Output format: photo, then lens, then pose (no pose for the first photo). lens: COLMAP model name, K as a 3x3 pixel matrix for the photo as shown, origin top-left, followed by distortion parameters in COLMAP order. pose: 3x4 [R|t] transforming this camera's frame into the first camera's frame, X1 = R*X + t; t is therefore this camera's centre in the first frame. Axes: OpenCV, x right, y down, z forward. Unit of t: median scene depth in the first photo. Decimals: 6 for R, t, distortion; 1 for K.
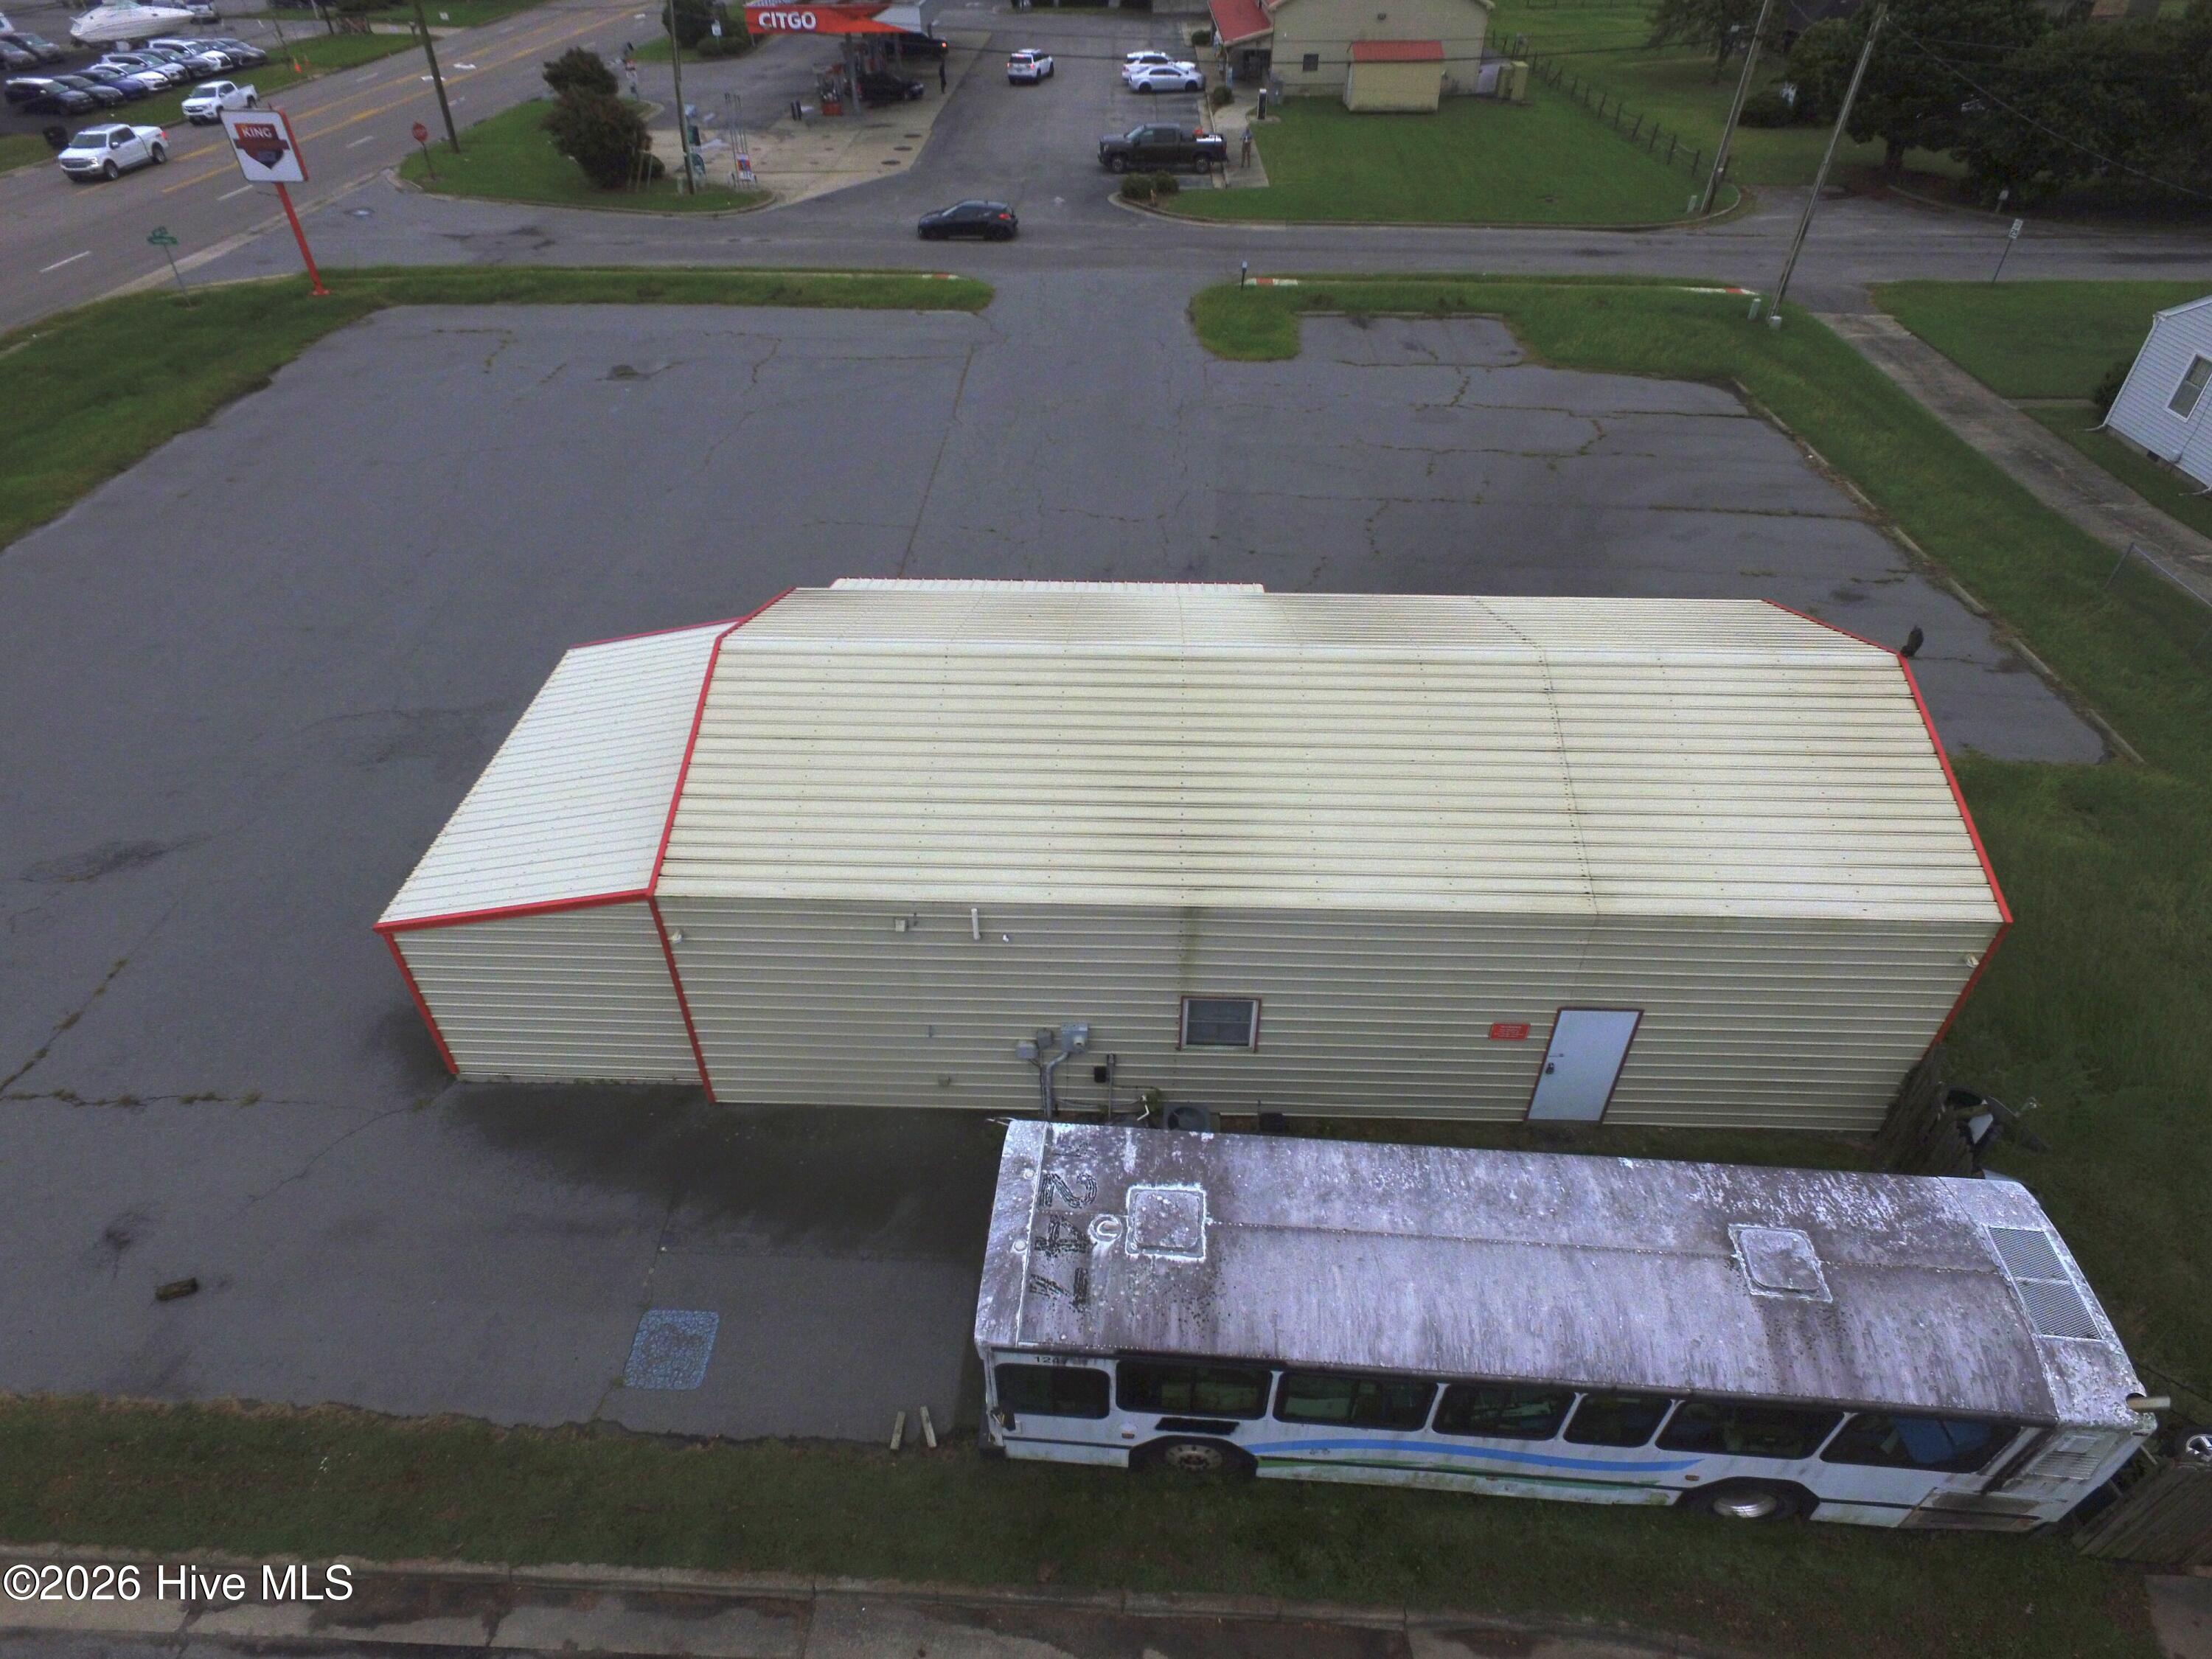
lens RADIAL K [[1275.2, 0, 1099.3], [0, 1275.2, 835.4], [0, 0, 1]] dist [-0.012994, 0.015011]
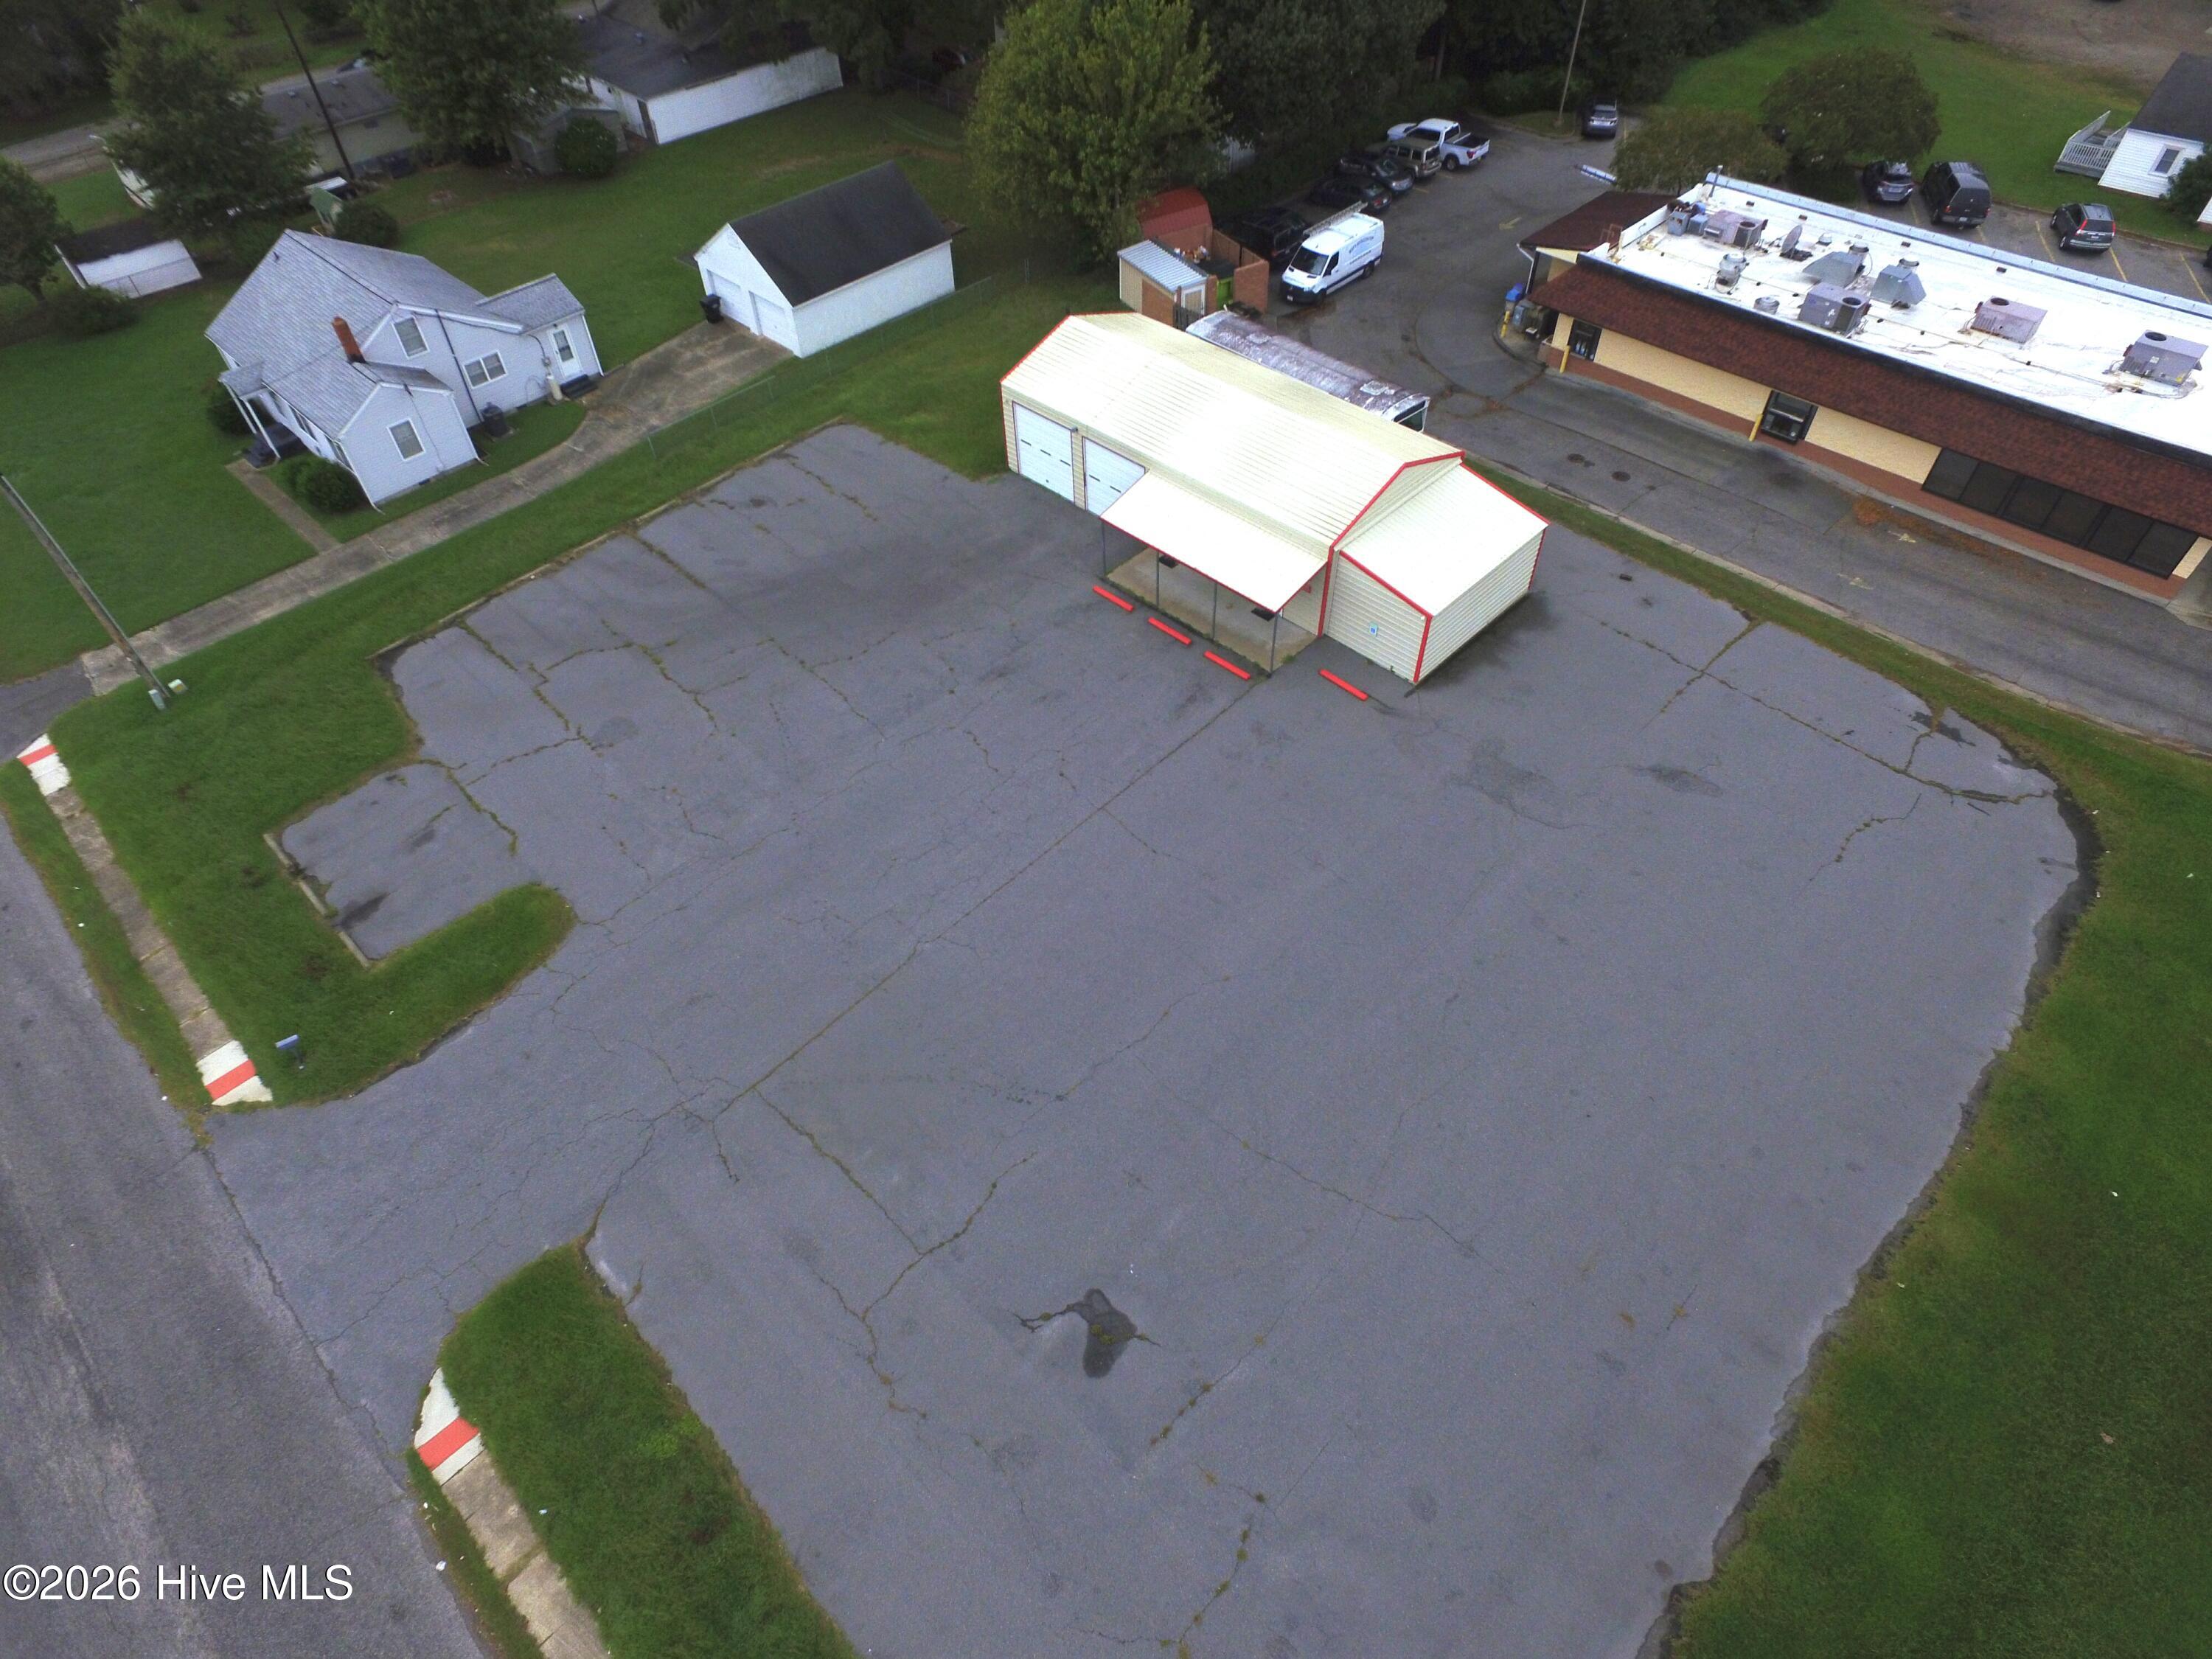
lens RADIAL K [[1277.0, 0, 1100.4], [0, 1277.0, 832.8], [0, 0, 1]] dist [-0.016618, 0.017847]
pose [[-0.740950, -0.481340, 0.468299, -0.997858], [0.443579, 0.172775, 0.879424, -1.802128], [-0.504212, 0.859337, 0.085495, 1.253091]]
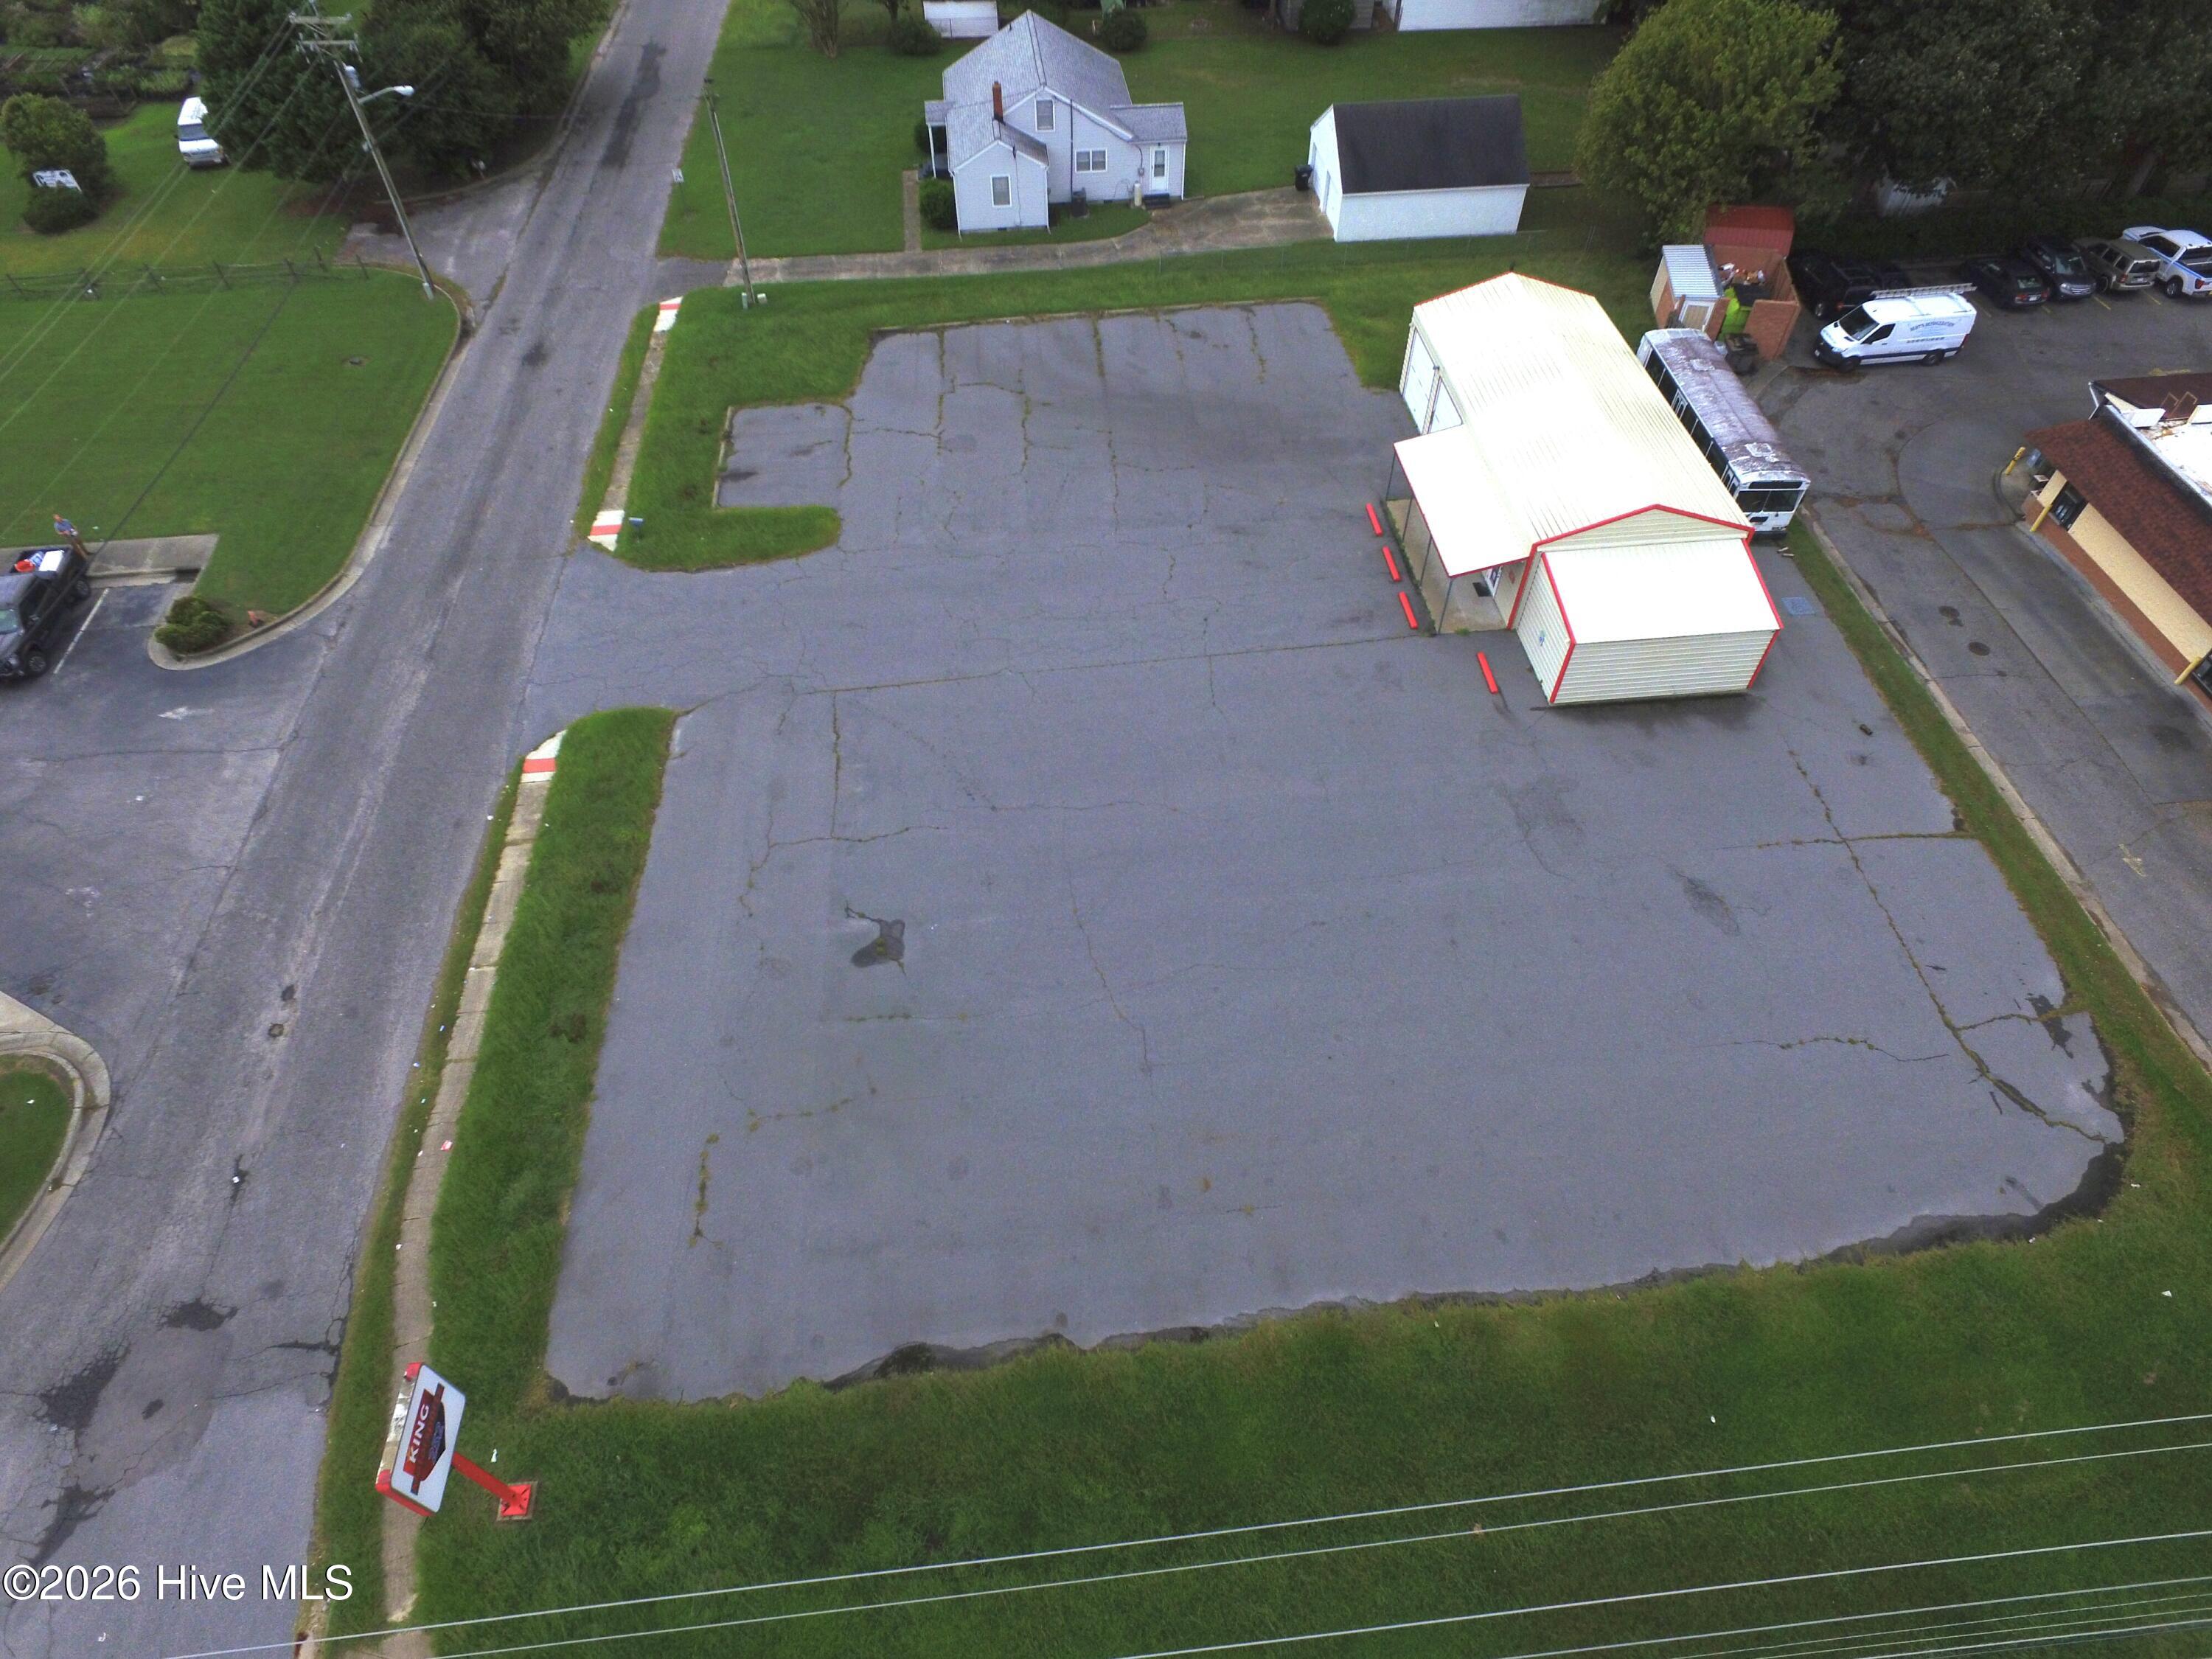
lens RADIAL K [[1277.0, 0, 1100.4], [0, 1277.0, 832.8], [0, 0, 1]] dist [-0.016618, 0.017847]
pose [[-0.134889, -0.757986, 0.638171, -1.611764], [0.629475, 0.431841, 0.645969, -1.567710], [-0.765223, 0.488846, 0.418882, 0.815907]]
